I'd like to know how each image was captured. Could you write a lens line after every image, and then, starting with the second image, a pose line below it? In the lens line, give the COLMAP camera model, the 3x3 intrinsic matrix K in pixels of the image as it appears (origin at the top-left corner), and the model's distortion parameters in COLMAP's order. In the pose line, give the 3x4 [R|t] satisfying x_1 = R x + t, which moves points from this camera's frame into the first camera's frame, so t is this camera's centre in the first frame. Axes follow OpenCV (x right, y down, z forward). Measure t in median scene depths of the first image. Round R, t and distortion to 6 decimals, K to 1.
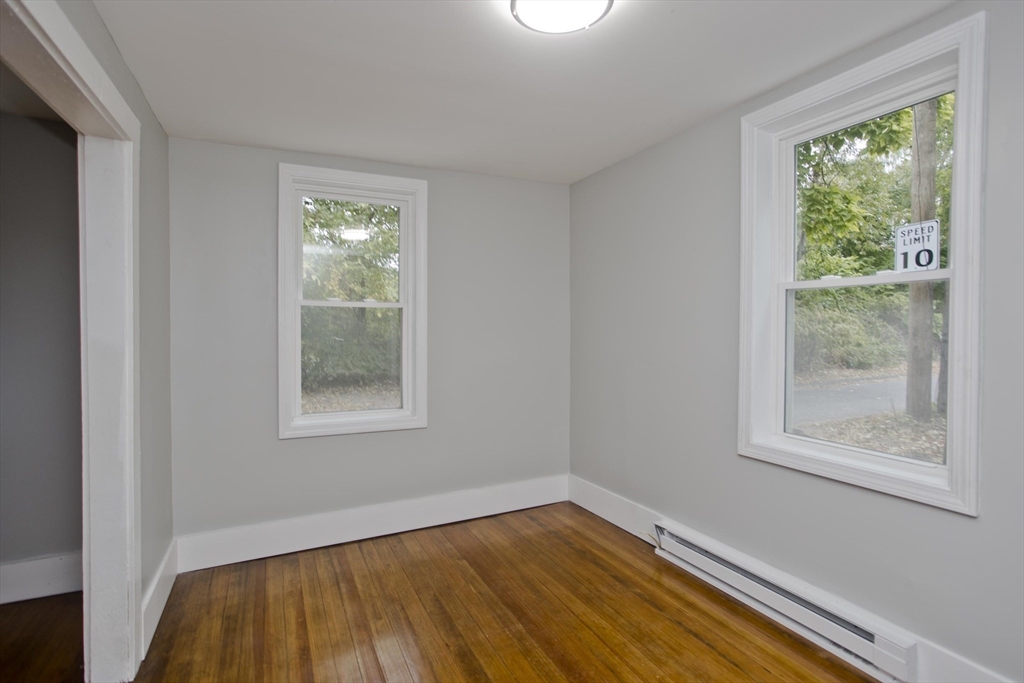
lens RADIAL K [[514.5, 0, 511.7], [0, 514.5, 336.7], [0, 0, 1]] dist [-0.035656, 0.015095]
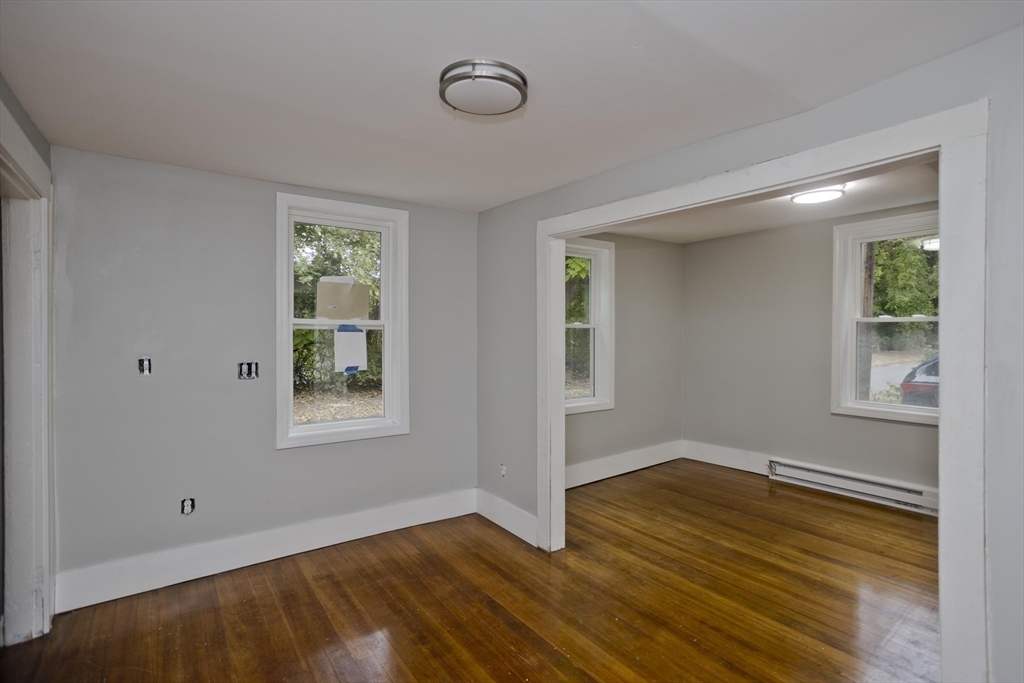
lens RADIAL K [[492.6, 0, 509.6], [0, 492.6, 335.6], [0, 0, 1]] dist [-0.037813, 0.015443]
pose [[0.983634, 0.003634, 0.180143, -0.886520], [0.002915, 0.999345, -0.036077, 0.013956], [-0.180156, 0.036012, 0.982979, -0.447944]]
